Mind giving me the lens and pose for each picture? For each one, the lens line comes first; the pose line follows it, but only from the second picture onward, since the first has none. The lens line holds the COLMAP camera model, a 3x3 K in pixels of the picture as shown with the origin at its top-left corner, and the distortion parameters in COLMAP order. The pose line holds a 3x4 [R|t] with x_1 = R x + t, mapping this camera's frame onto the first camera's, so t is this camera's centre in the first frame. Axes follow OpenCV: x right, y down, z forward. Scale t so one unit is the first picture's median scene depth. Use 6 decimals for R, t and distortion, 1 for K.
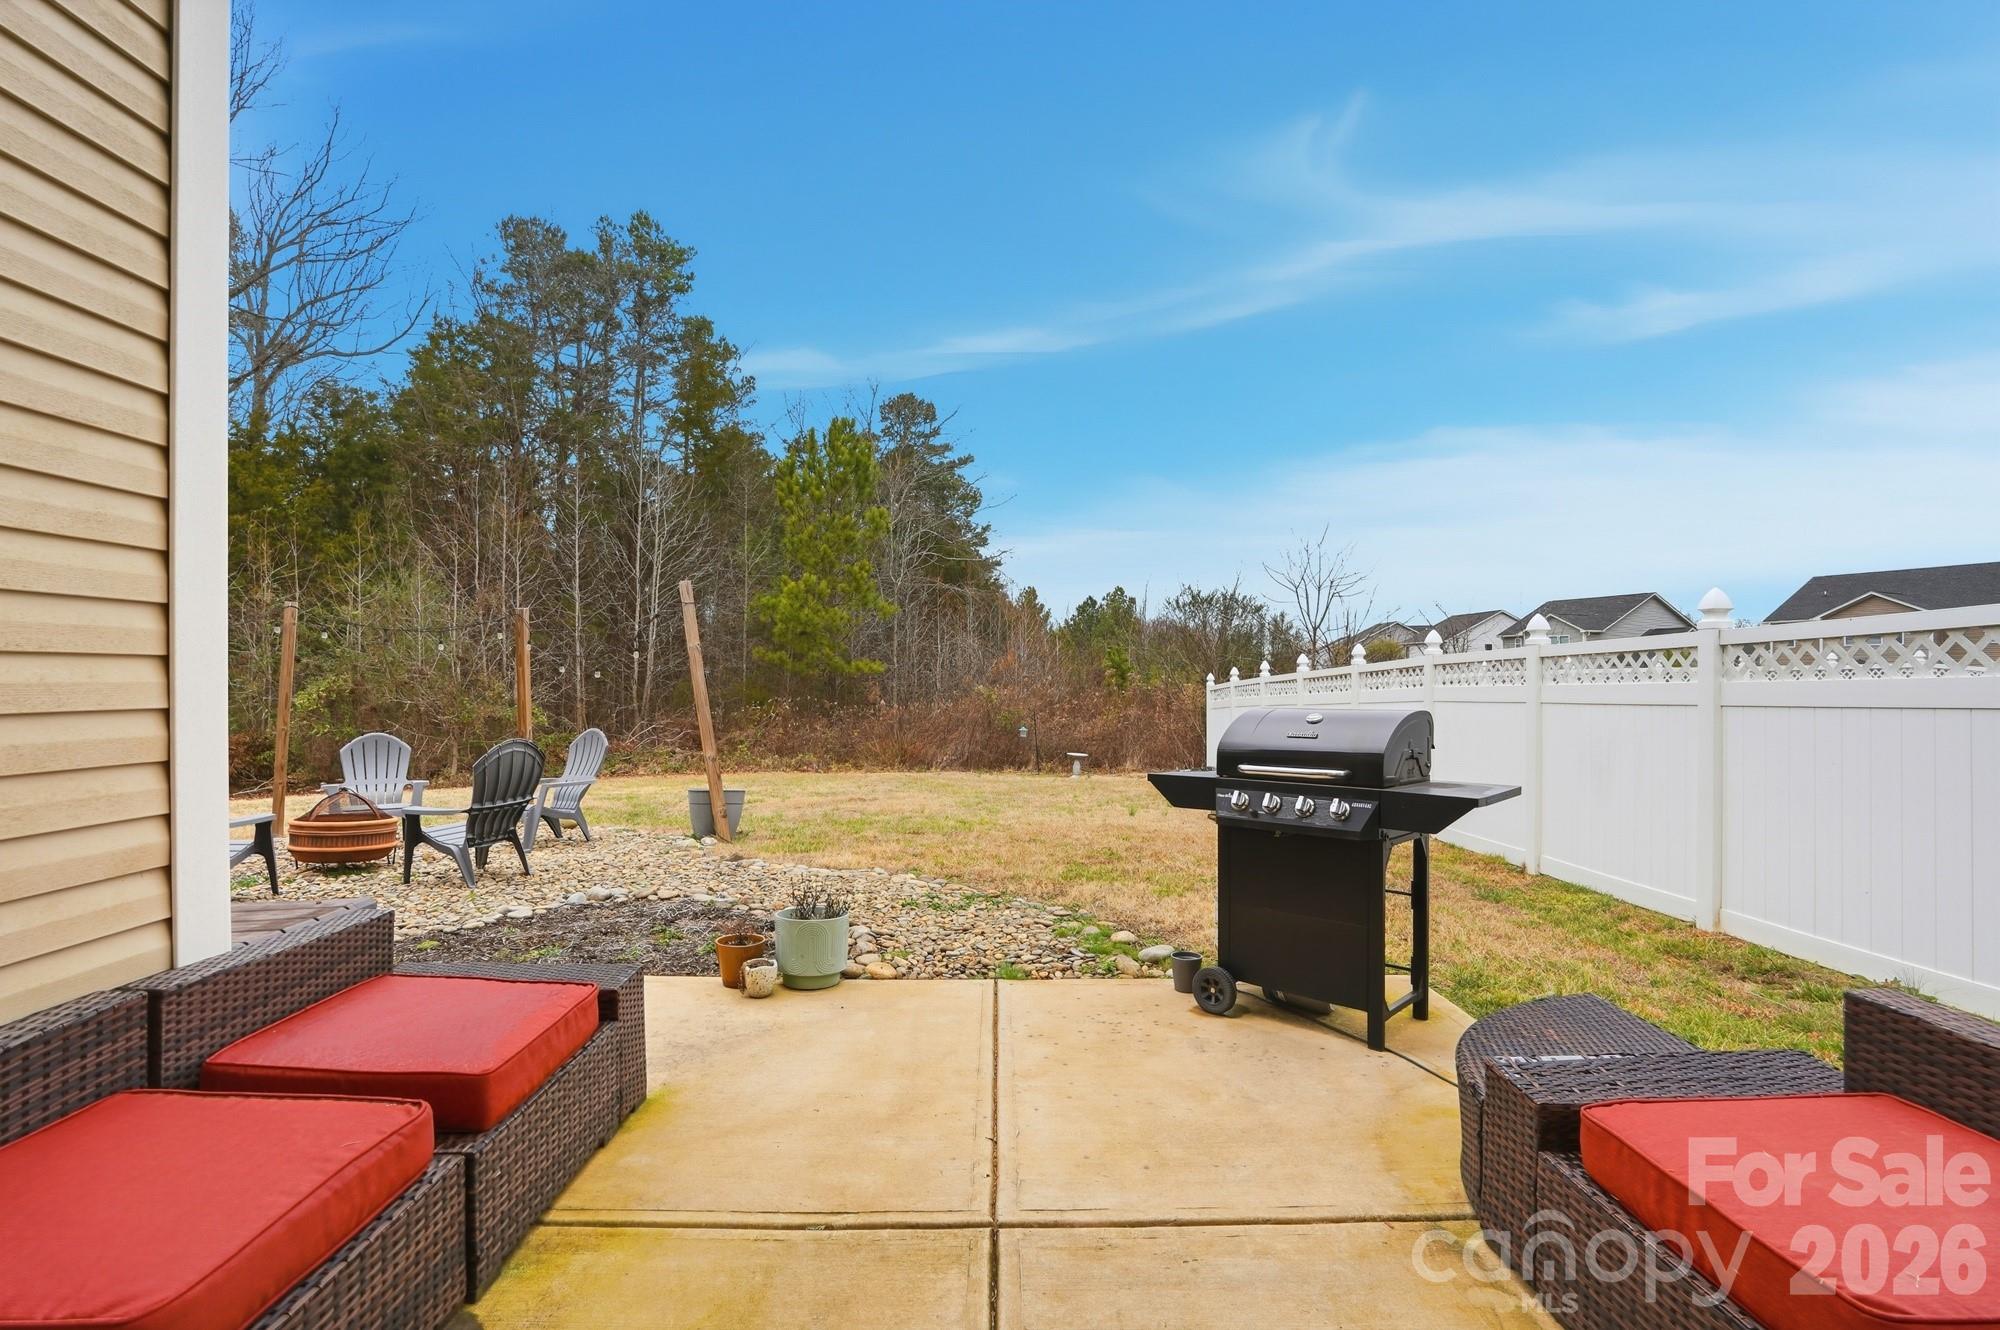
lens RADIAL K [[933.9, 0, 1021.2], [0, 933.9, 689.6], [0, 0, 1]] dist [-0.060566, 0.016649]
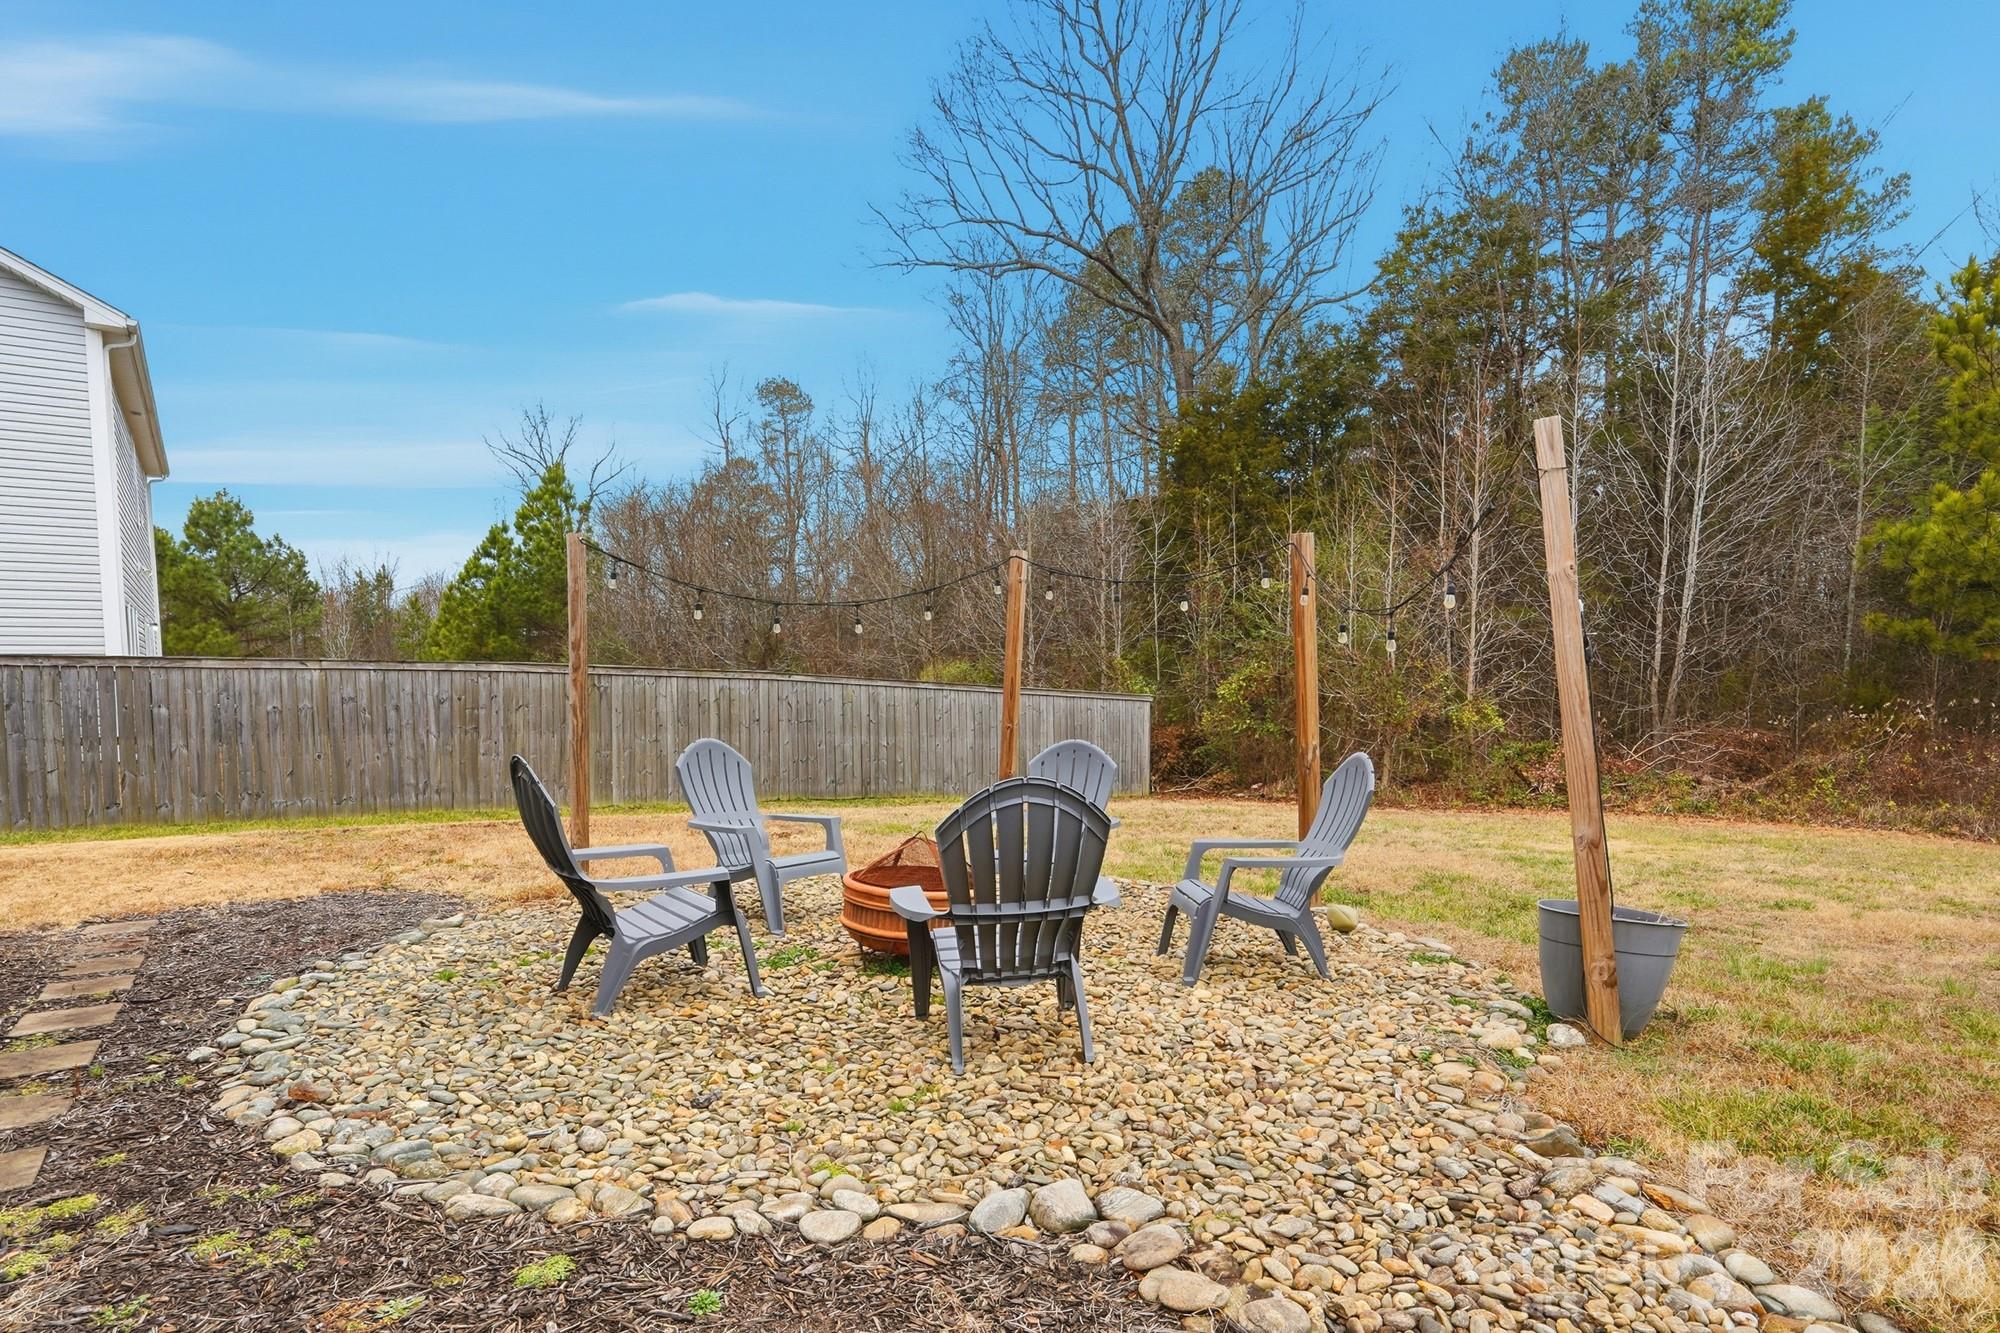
lens RADIAL K [[1139.0, 0, 1000.0], [0, 1139.0, 760.6], [0, 0, 1]] dist [-0.042462, 0.021971]
pose [[0.578225, 0.064703, -0.813308, -0.019462], [-0.009363, 0.997311, 0.072684, 0.001369], [0.815824, -0.034412, 0.577276, 0.124087]]
